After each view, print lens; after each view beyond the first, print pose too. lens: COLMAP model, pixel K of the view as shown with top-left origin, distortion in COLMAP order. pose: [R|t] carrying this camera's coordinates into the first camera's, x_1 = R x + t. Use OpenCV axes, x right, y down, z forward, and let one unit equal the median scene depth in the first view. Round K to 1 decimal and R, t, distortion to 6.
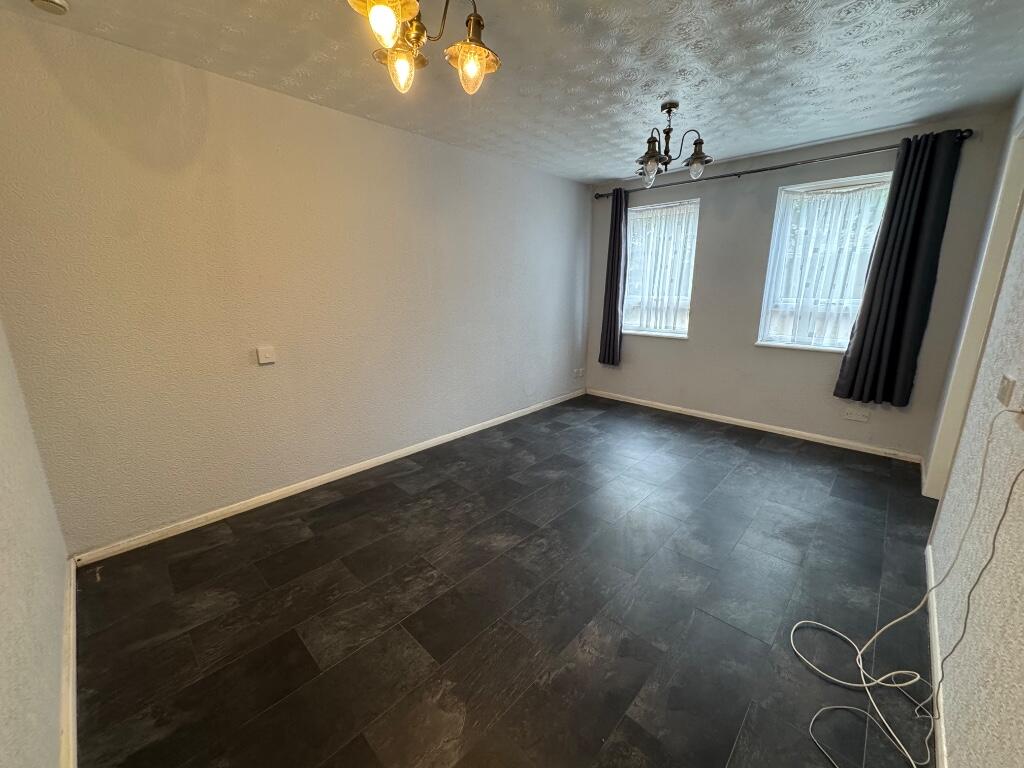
lens RADIAL K [[400.9, 0, 506.9], [0, 400.9, 390.4], [0, 0, 1]] dist [0.000073, -0.000037]
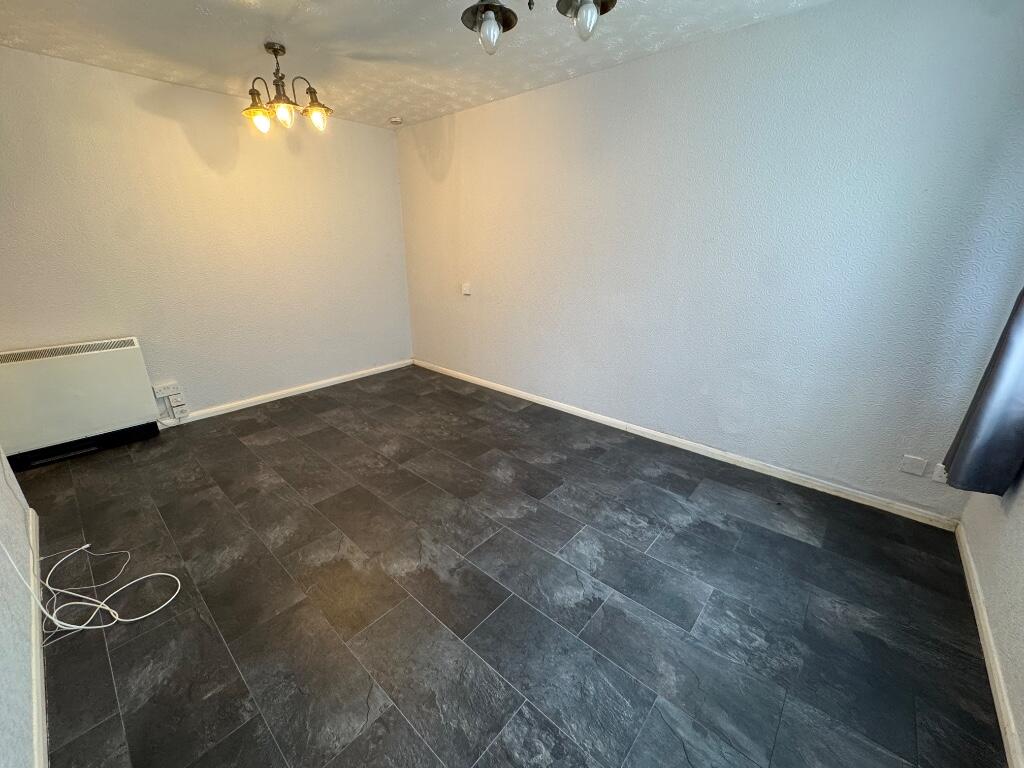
lens RADIAL K [[412.4, 0, 512.0], [0, 412.4, 384.0], [0, 0, 1]] dist [-0.000207, -0.000272]
pose [[0.043746, 0.330457, -0.942807, 0.895144], [-0.255792, 0.915958, 0.309177, -0.243782], [0.965741, 0.227638, 0.124598, 0.888683]]
